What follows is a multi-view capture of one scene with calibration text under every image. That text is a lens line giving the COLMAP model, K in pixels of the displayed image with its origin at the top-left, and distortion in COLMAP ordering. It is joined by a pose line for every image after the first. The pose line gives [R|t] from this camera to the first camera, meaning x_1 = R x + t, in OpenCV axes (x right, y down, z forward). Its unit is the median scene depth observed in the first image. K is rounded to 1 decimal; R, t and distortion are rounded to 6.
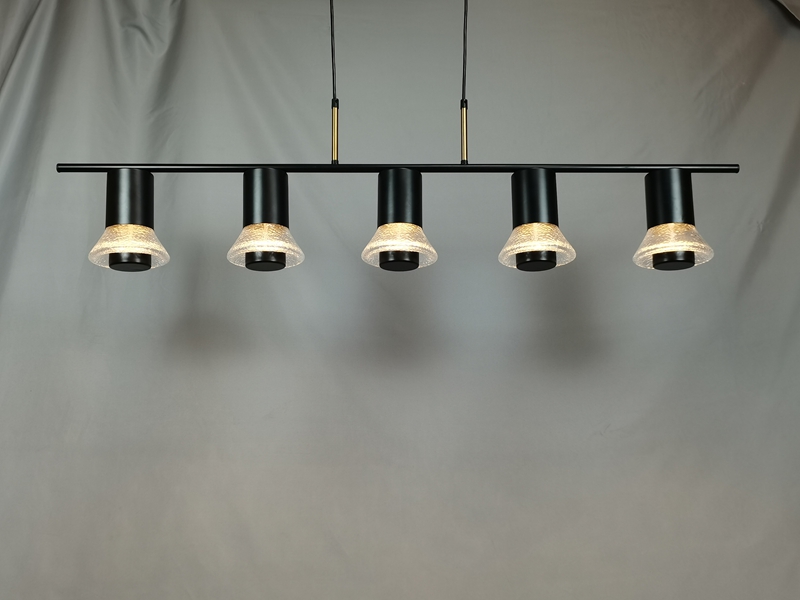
lens RADIAL K [[828.4, 0, 401.0], [0, 828.4, 301.0], [0, 0, 1]] dist [0.056352, 0.000000]
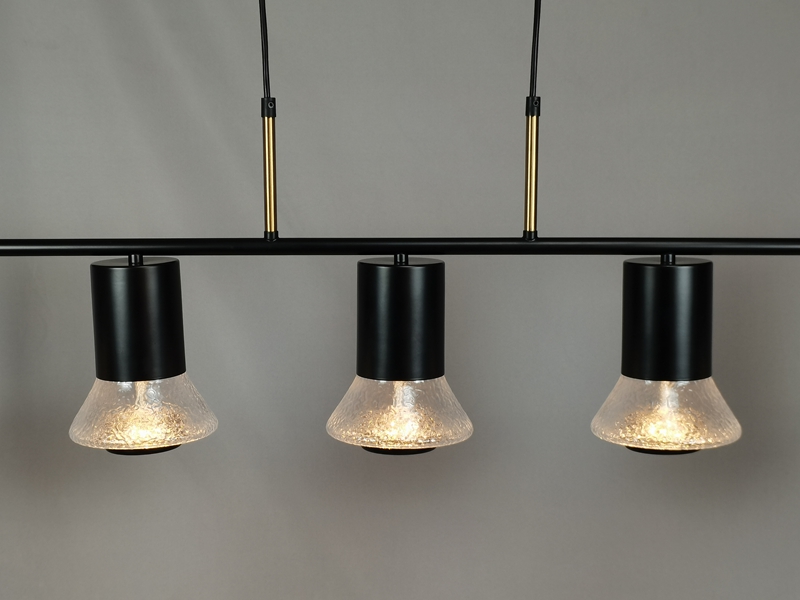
lens RADIAL K [[1460.8, 0, 402.5], [0, 1460.8, 299.8], [0, 0, 1]] dist [-0.052155, 0.000000]
pose [[0.999631, 0.004335, -0.026803, 0.023271], [0.004151, 0.951162, 0.308663, -0.400462], [0.026833, -0.308661, 0.950794, 0.155370]]
